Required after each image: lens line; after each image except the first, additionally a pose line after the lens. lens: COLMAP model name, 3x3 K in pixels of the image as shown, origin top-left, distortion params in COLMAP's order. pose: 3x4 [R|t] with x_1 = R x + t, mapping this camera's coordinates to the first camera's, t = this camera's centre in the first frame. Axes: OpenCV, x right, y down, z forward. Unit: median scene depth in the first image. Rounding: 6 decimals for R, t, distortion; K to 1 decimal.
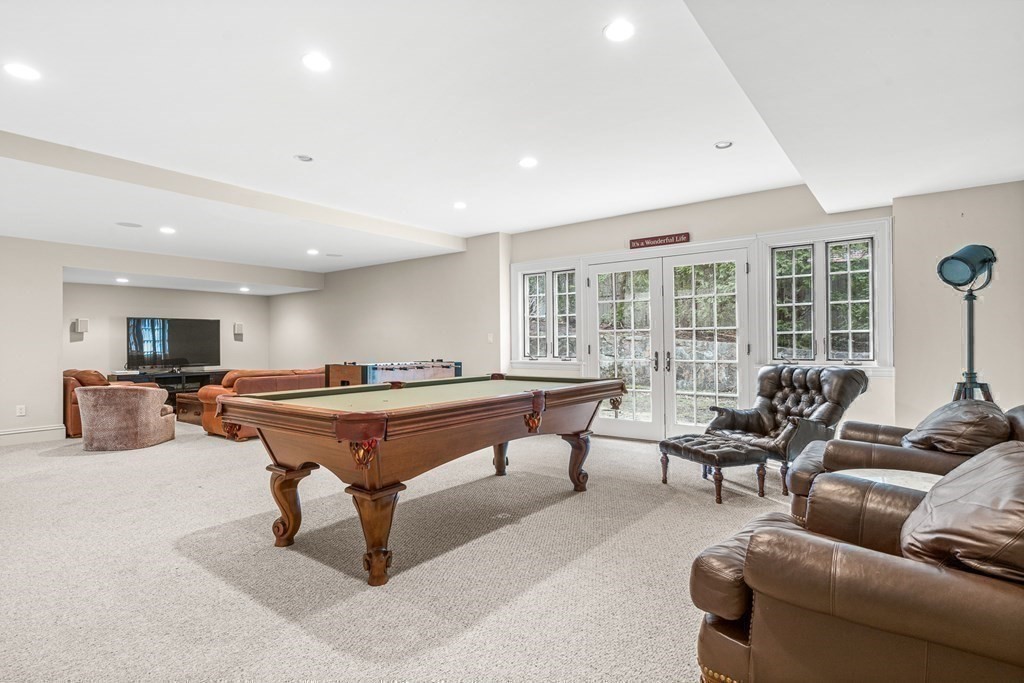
lens RADIAL K [[506.2, 0, 509.2], [0, 506.2, 340.5], [0, 0, 1]] dist [-0.006349, -0.000085]
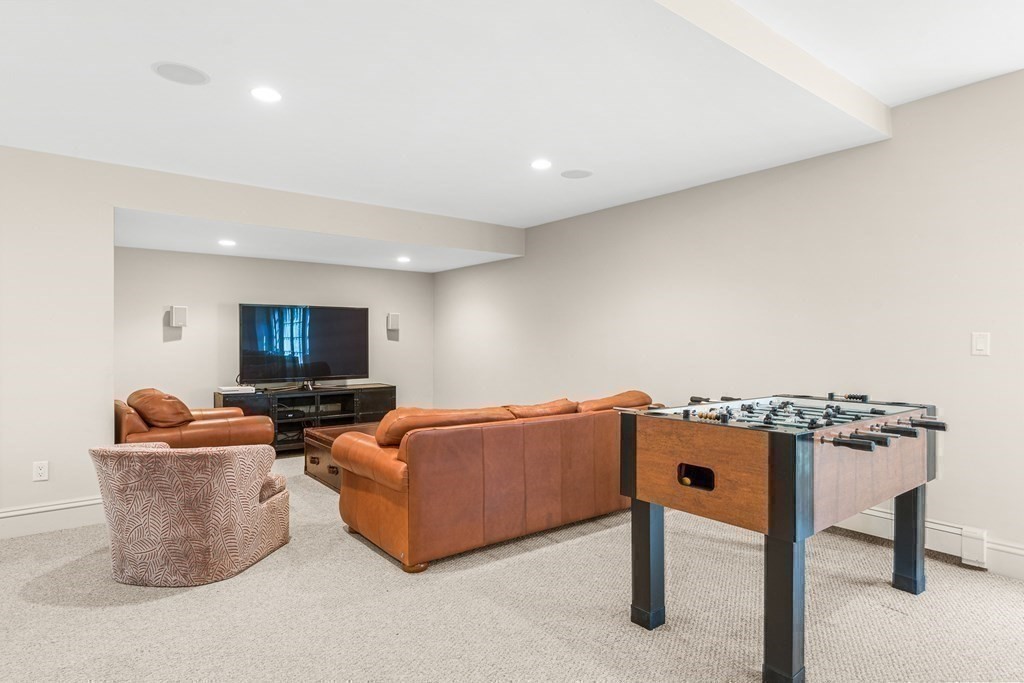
lens RADIAL K [[563.9, 0, 514.0], [0, 563.9, 342.5], [0, 0, 1]] dist [0.003186, -0.000850]
pose [[0.966146, 0.008718, -0.257848, -0.238347], [-0.006010, 0.999918, 0.011288, -0.006829], [0.257926, -0.009356, 0.966119, 0.405058]]
